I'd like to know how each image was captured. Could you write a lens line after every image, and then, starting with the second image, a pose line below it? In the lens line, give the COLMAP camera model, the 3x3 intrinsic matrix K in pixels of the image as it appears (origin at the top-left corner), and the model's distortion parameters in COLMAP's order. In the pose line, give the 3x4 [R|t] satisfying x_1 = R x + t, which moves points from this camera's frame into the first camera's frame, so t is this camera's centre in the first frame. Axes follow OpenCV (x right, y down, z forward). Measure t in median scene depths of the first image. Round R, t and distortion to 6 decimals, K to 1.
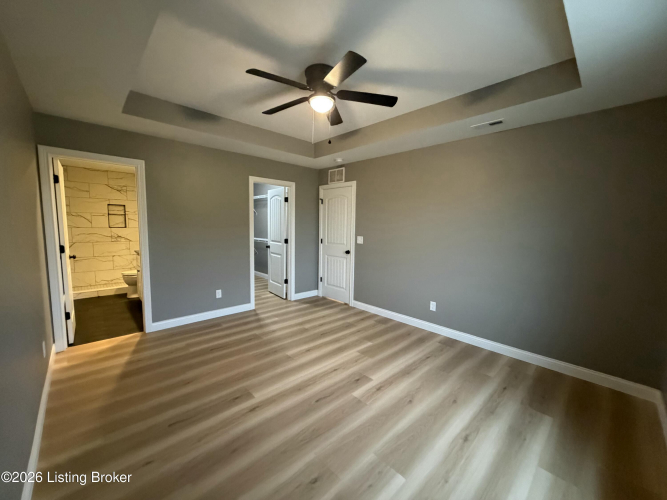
lens RADIAL K [[264.8, 0, 335.5], [0, 264.8, 250.4], [0, 0, 1]] dist [0.001388, -0.000283]
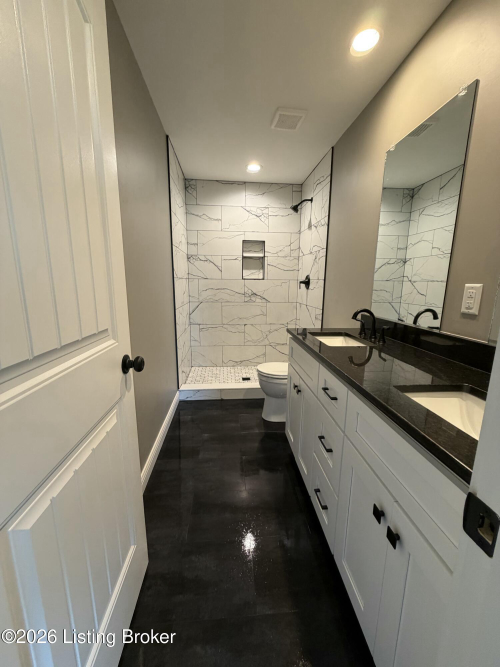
lens RADIAL K [[264.8, 0, 249.2], [0, 264.8, 333.9], [0, 0, 1]] dist [0.001388, -0.000283]
pose [[0.778025, 0.113650, -0.617868, -0.436117], [-0.061288, 0.992540, 0.105392, -0.024691], [0.625236, -0.044129, 0.779187, 0.511070]]
